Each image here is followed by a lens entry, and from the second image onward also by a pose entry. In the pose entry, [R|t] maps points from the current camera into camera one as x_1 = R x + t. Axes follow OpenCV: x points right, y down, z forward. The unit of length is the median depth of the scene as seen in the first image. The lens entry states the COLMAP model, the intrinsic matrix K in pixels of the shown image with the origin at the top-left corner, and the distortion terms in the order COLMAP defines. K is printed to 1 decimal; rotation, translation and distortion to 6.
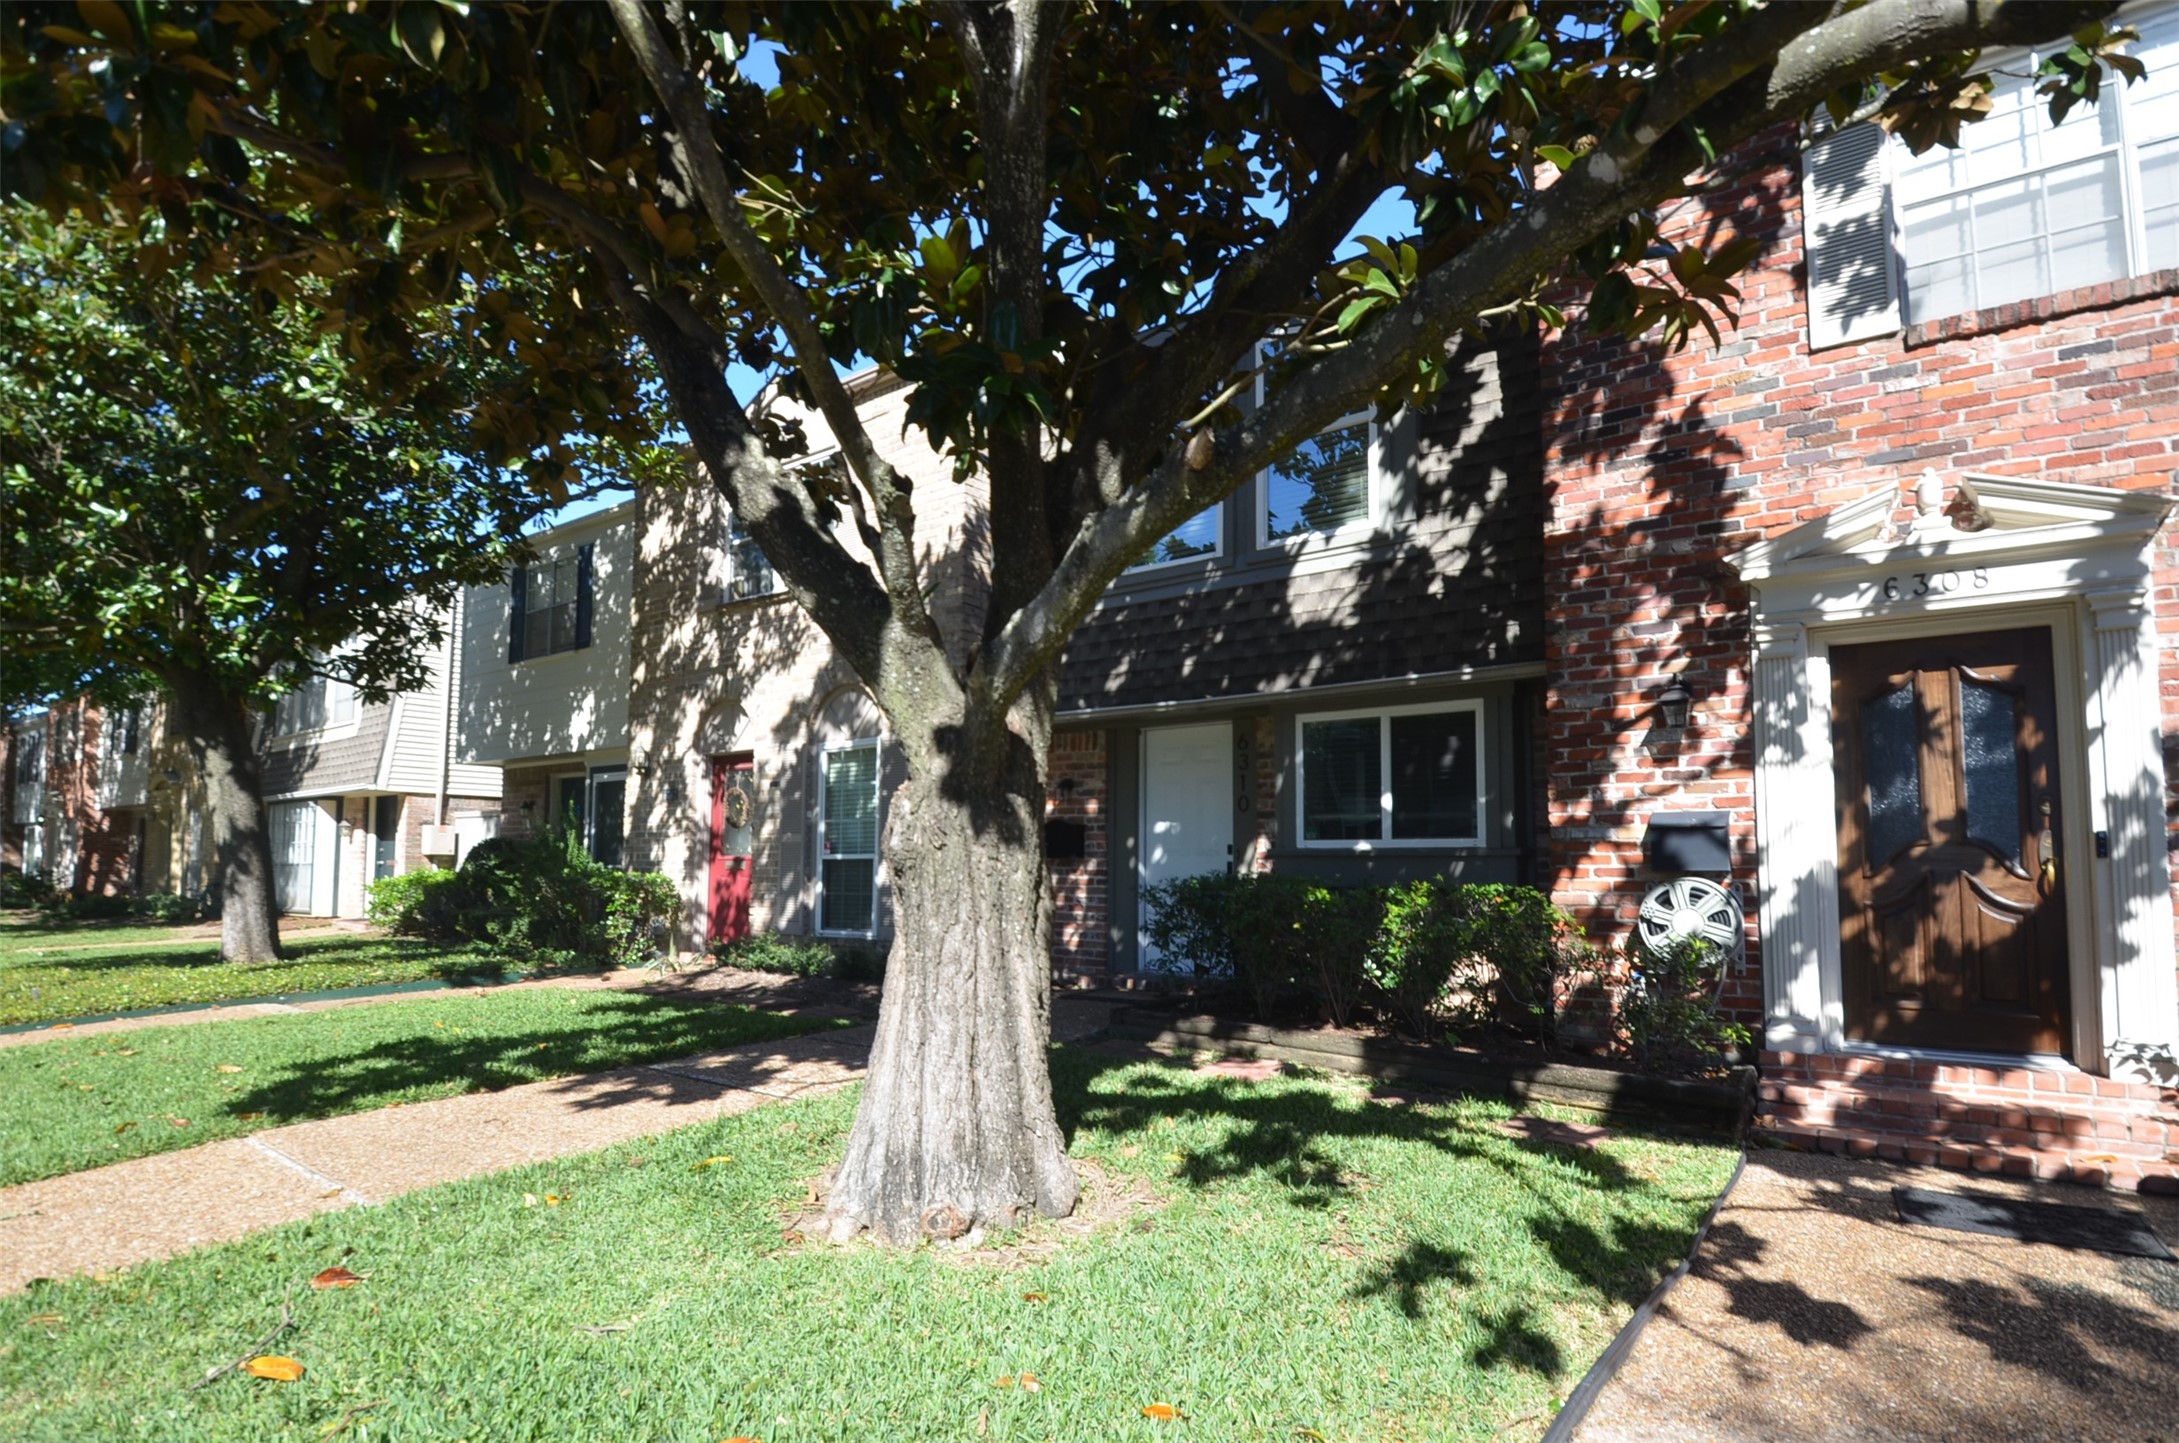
lens RADIAL K [[1086.1, 0, 1088.1], [0, 1086.1, 770.3], [0, 0, 1]] dist [0.019265, -0.027023]
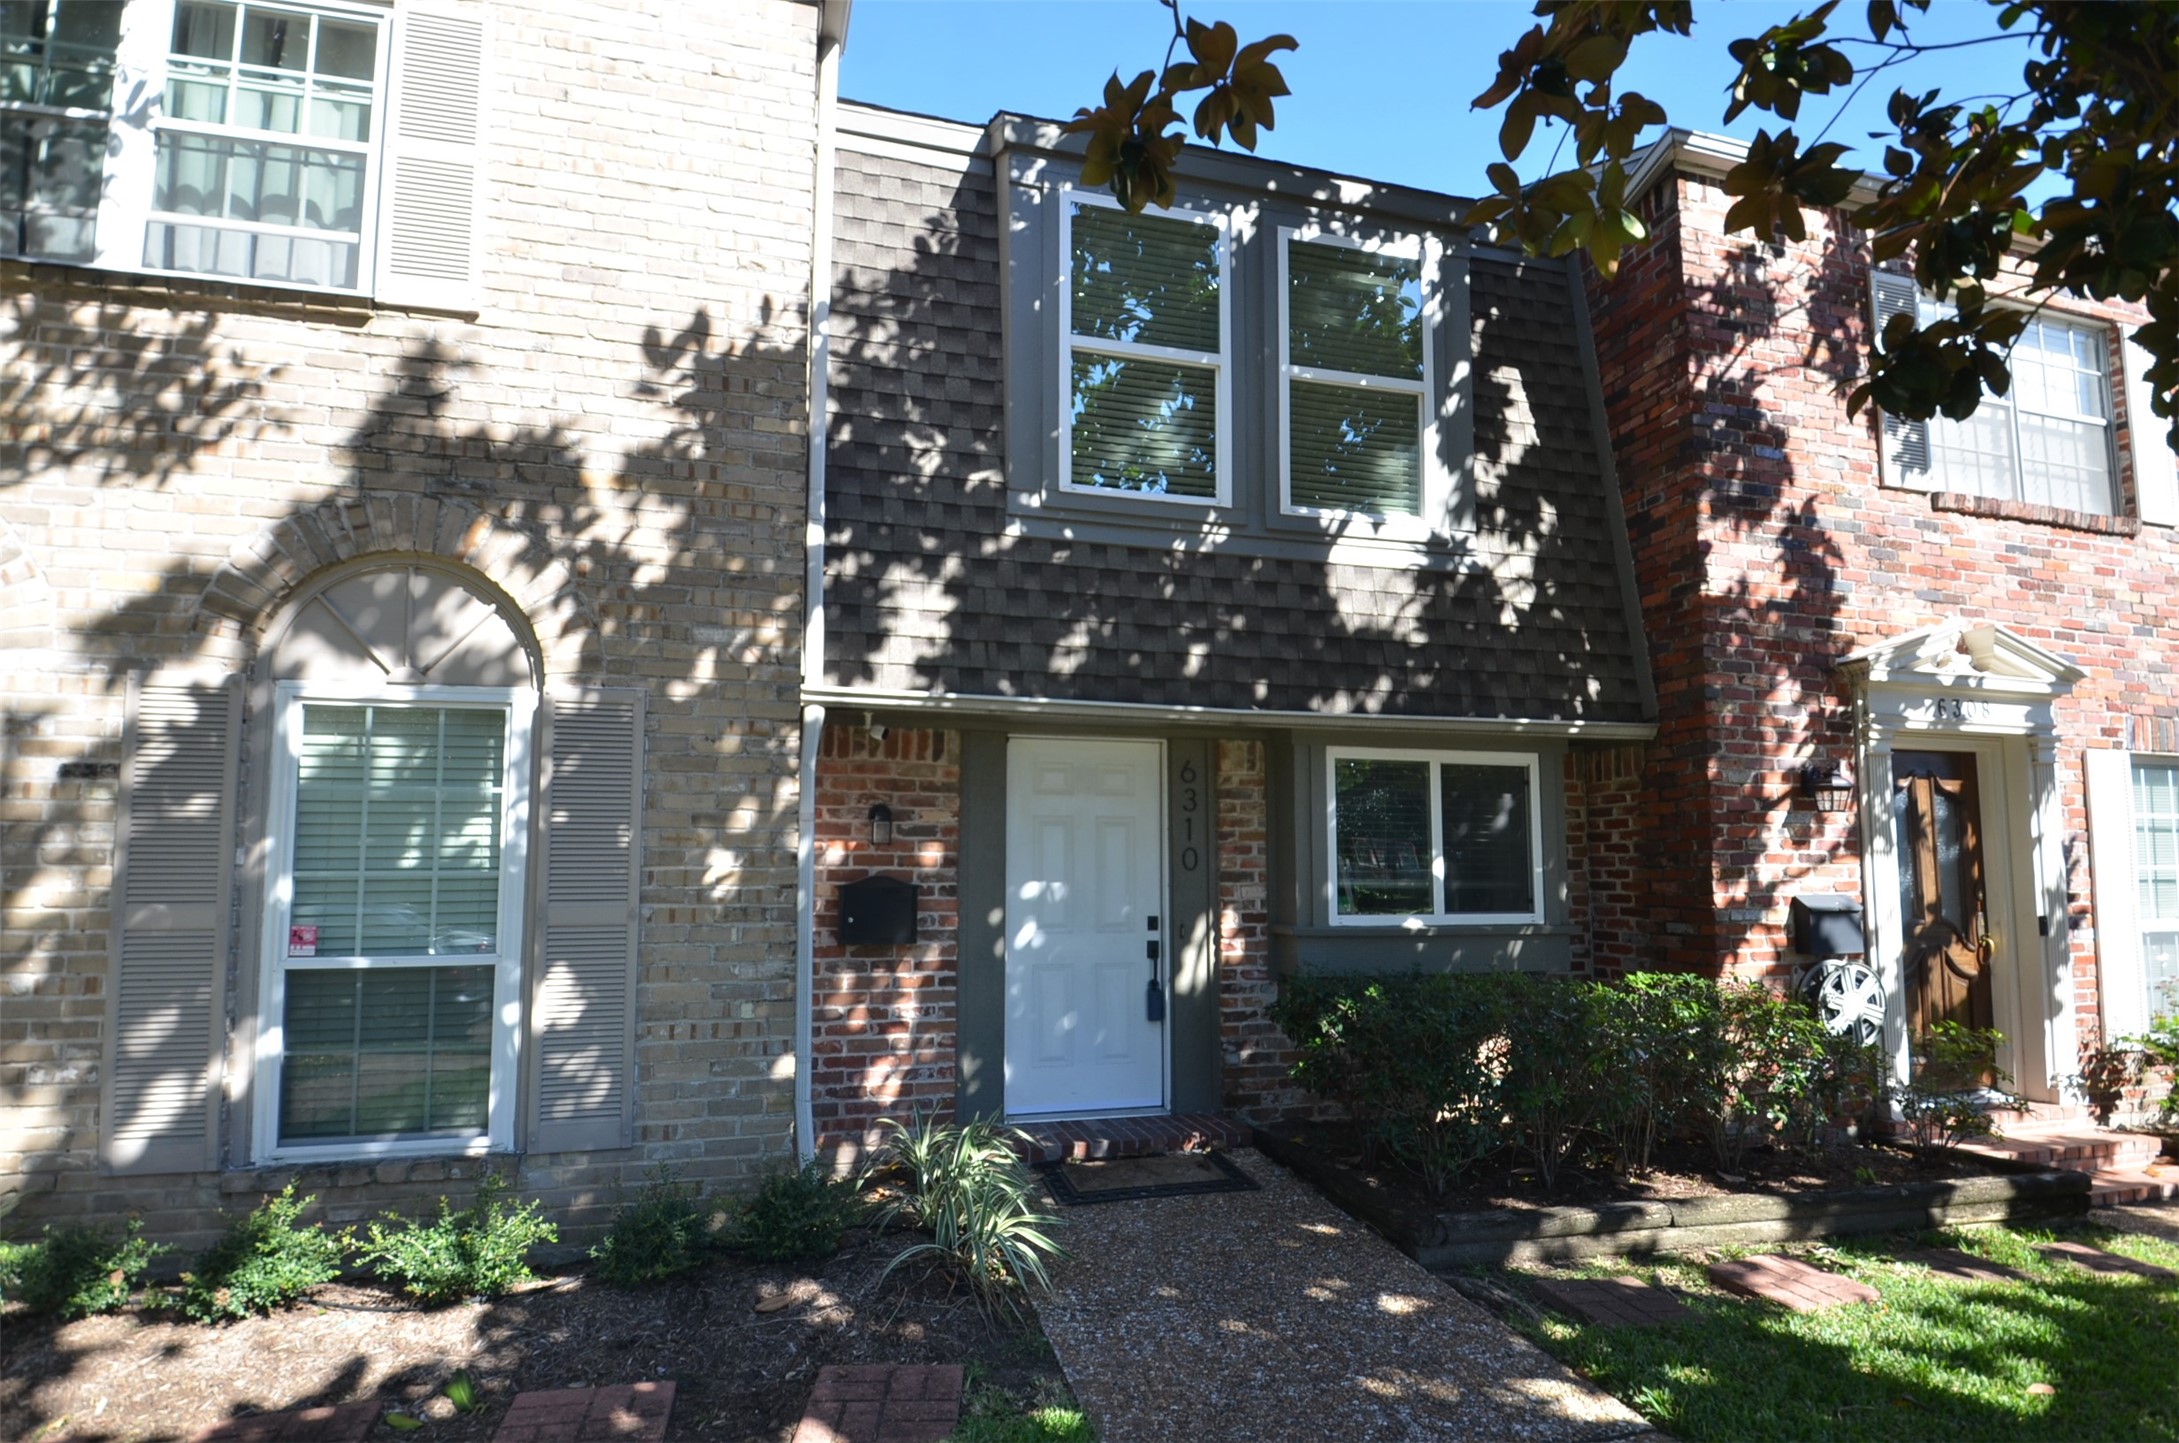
lens RADIAL K [[1086.1, 0, 1088.1], [0, 1086.1, 770.3], [0, 0, 1]] dist [0.019265, -0.027023]
pose [[0.609010, 0.070981, 0.789980, -0.527477], [-0.066924, 0.997034, -0.037993, 0.004737], [-0.790334, -0.029730, 0.611955, 0.710304]]
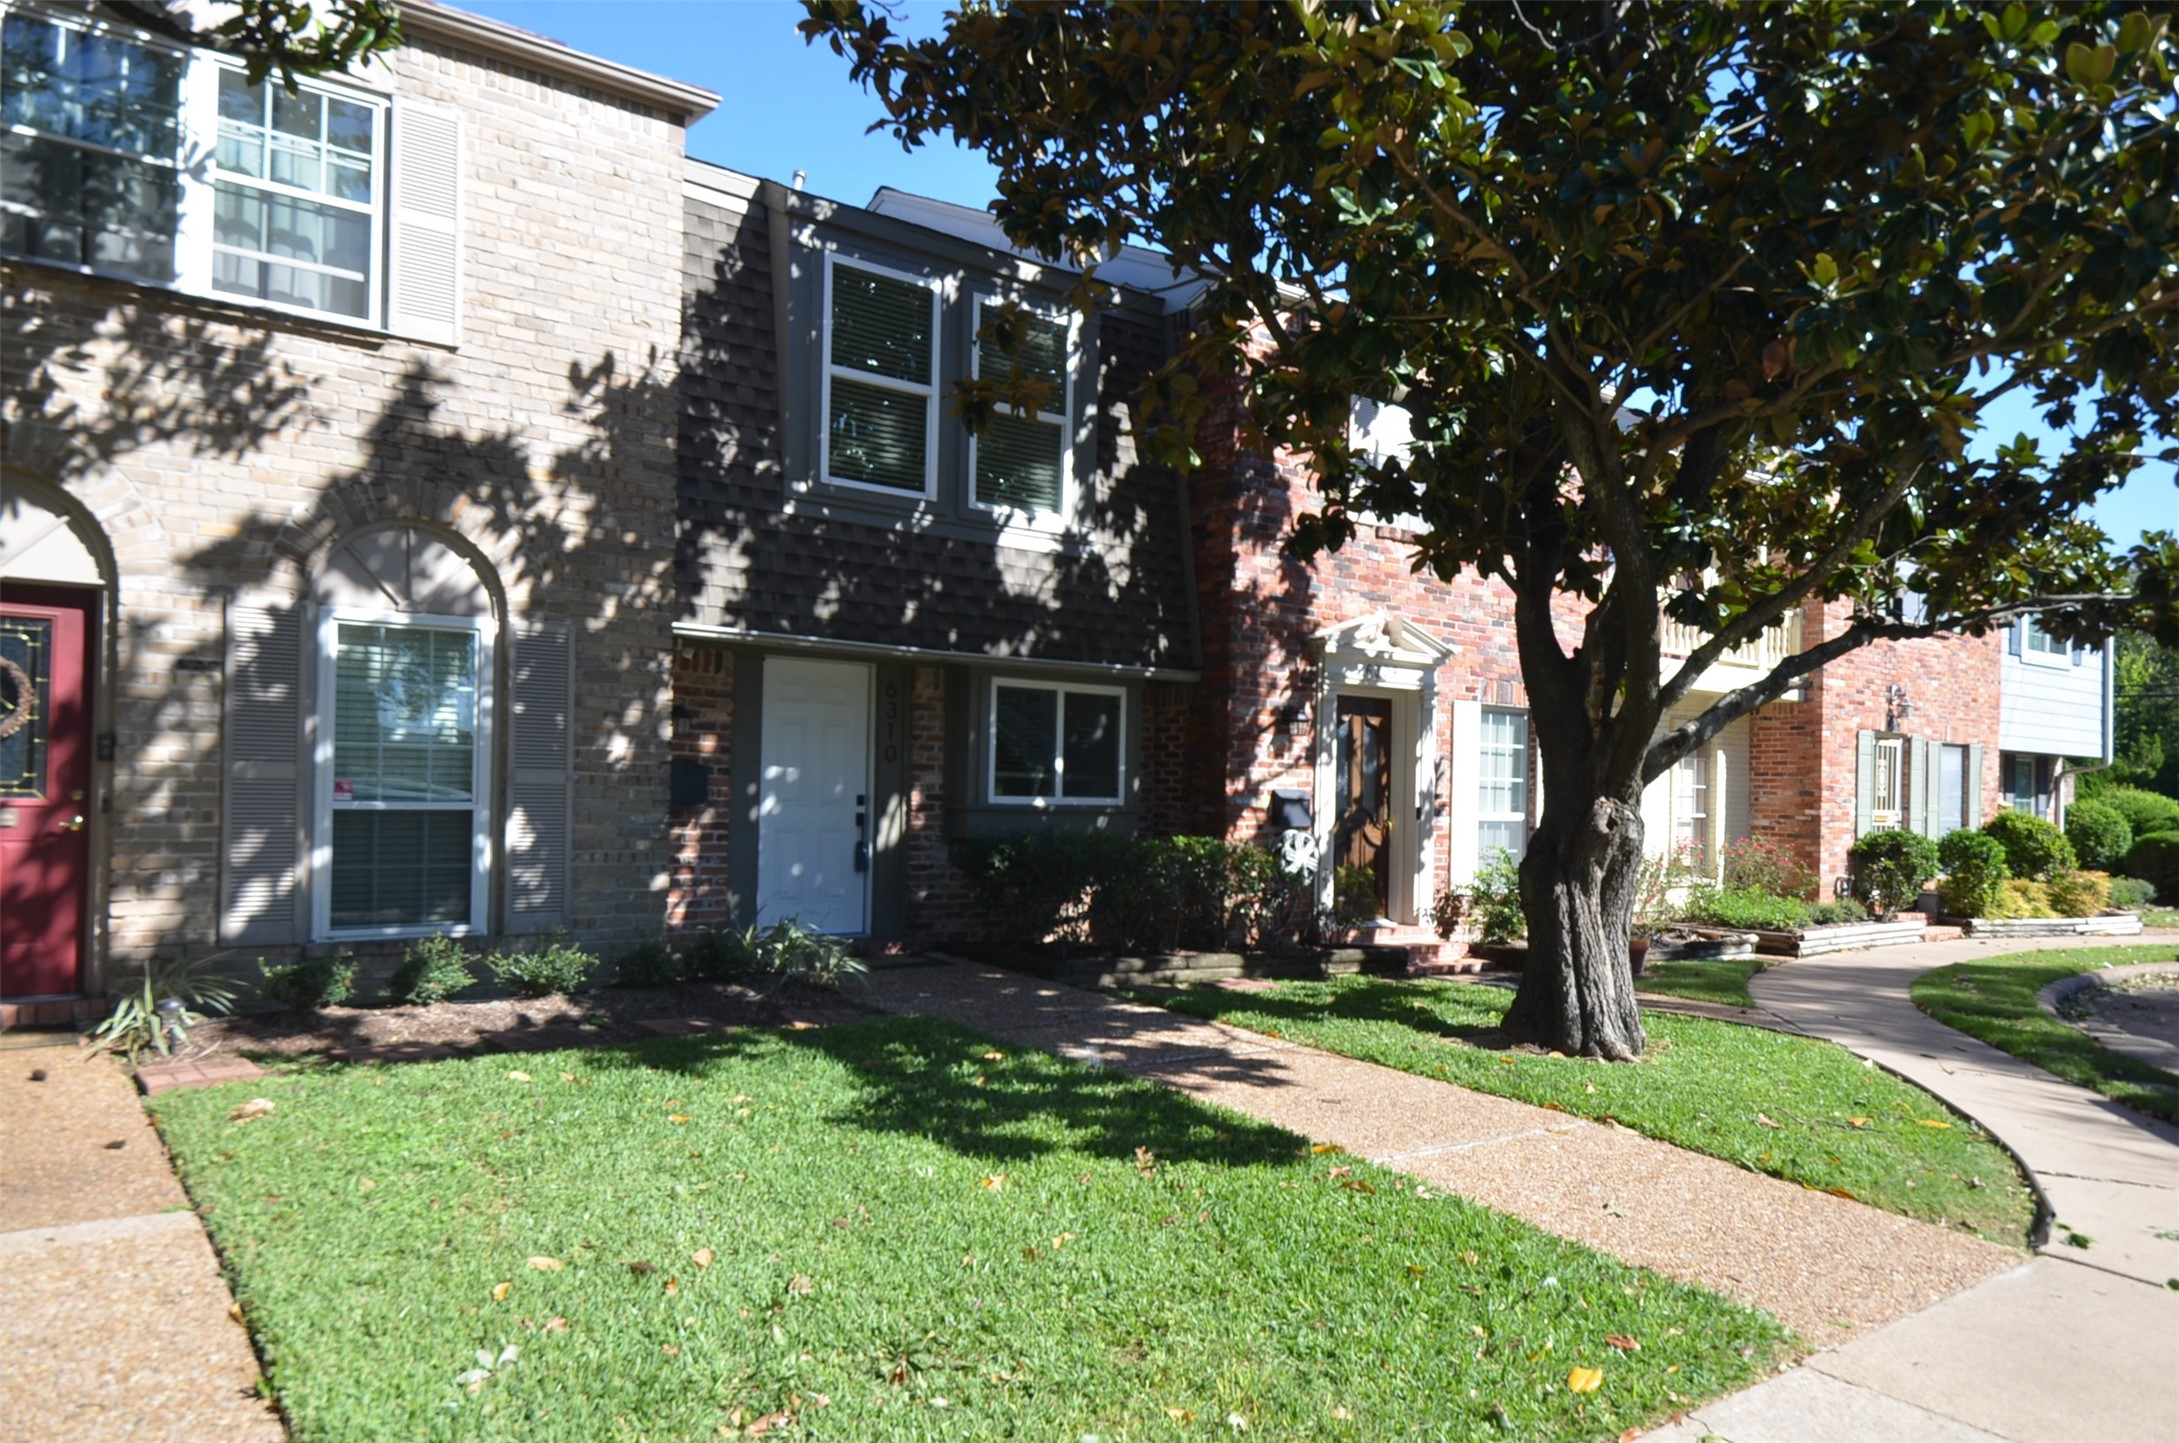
lens RADIAL K [[1470.9, 0, 1089.5], [0, 1470.9, 721.5], [0, 0, 1]] dist [0.016955, -0.002689]
pose [[0.258804, 0.047870, 0.964743, -1.224843], [-0.106772, 0.994068, -0.020682, 0.011830], [-0.960011, -0.097655, 0.262380, 0.558868]]
